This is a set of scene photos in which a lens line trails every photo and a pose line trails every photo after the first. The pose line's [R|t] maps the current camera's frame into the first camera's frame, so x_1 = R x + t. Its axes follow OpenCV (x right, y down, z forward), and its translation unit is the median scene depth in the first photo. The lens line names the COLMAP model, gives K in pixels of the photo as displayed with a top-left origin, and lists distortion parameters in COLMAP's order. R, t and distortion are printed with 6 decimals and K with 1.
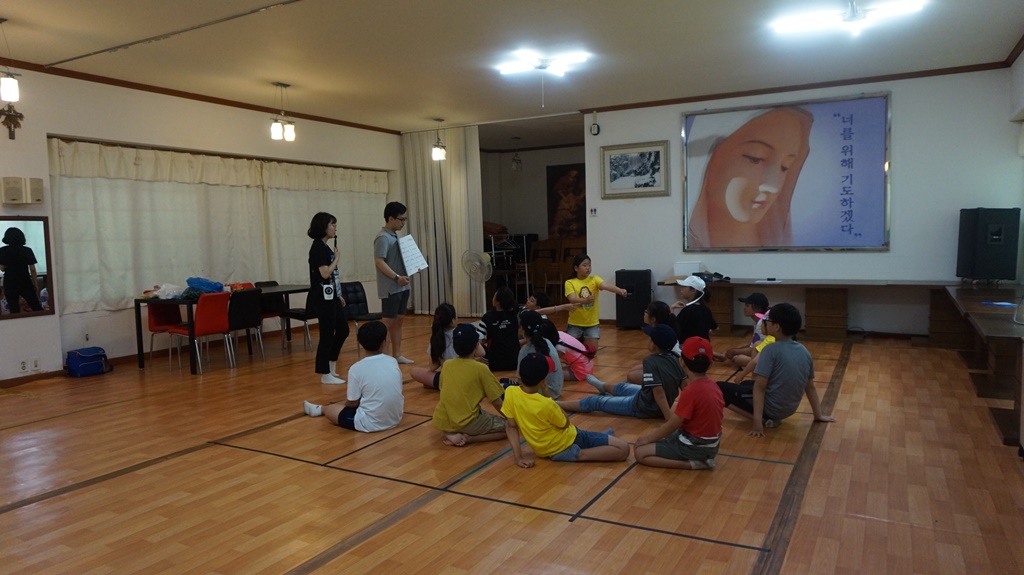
lens RADIAL K [[668.2, 0, 512.0], [0, 668.2, 287.5], [0, 0, 1]] dist [-0.052623, 0.041269]
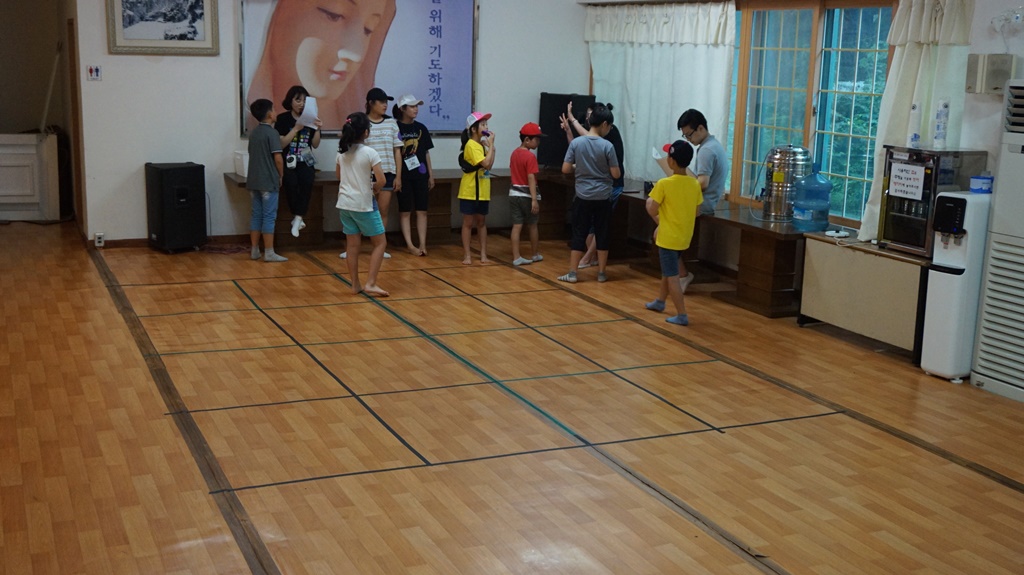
lens RADIAL K [[1142.8, 0, 438.9], [0, 1142.8, 284.9], [0, 0, 1]] dist [-0.008452, -0.014810]
pose [[0.621166, -0.120854, 0.774304, -1.171520], [0.022182, 0.990353, 0.136780, -0.120534], [-0.783365, -0.067787, 0.617854, 0.137201]]
